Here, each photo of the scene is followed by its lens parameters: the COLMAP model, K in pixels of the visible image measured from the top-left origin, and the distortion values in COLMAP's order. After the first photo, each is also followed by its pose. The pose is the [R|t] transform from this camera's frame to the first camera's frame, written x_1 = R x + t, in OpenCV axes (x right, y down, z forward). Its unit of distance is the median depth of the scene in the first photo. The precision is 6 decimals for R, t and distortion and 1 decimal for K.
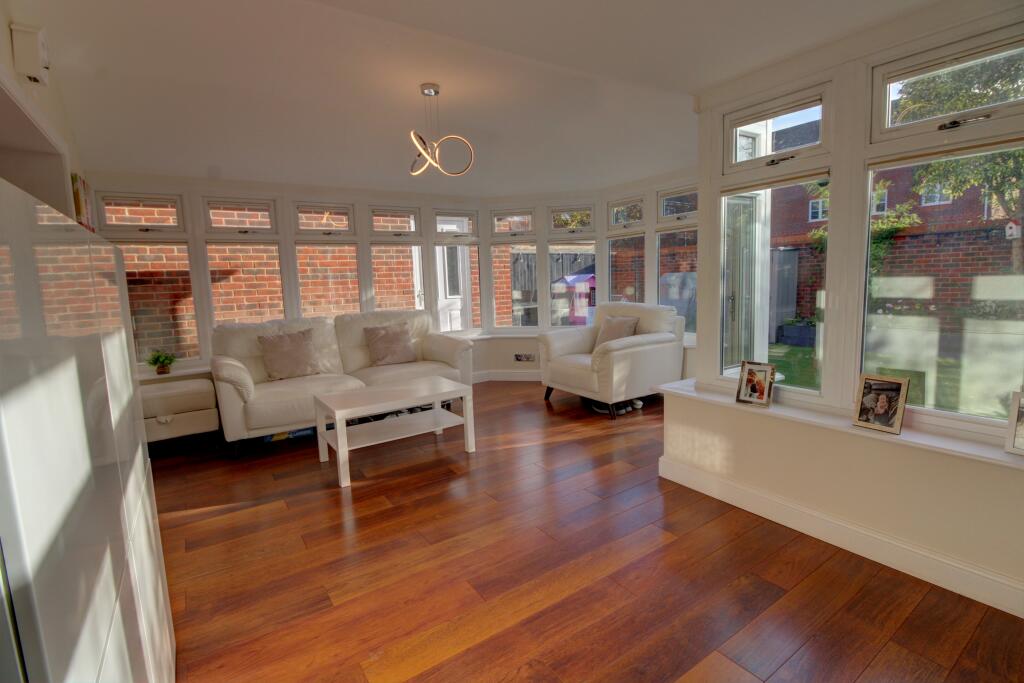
lens RADIAL K [[480.6, 0, 512.0], [0, 480.6, 341.5], [0, 0, 1]] dist [0.000050, -0.000186]
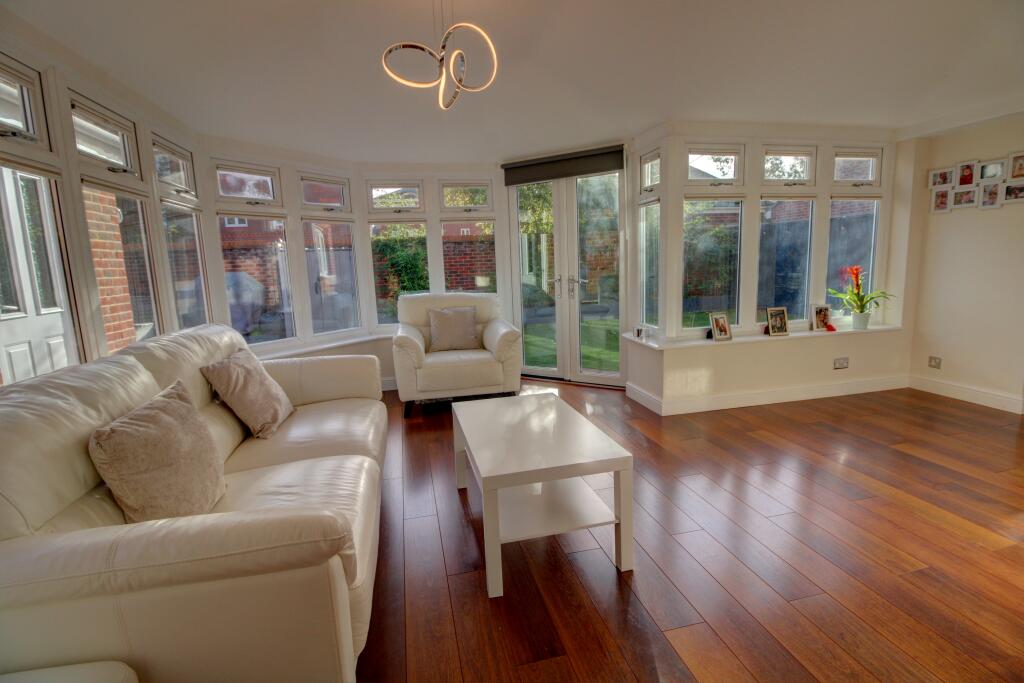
lens RADIAL K [[480.6, 0, 512.0], [0, 480.6, 341.5], [0, 0, 1]] dist [0.000050, -0.000186]
pose [[0.365275, -0.129365, 0.921867, -1.330493], [0.147047, 0.985882, 0.080083, -0.099324], [-0.919212, 0.106306, 0.379141, 1.173899]]
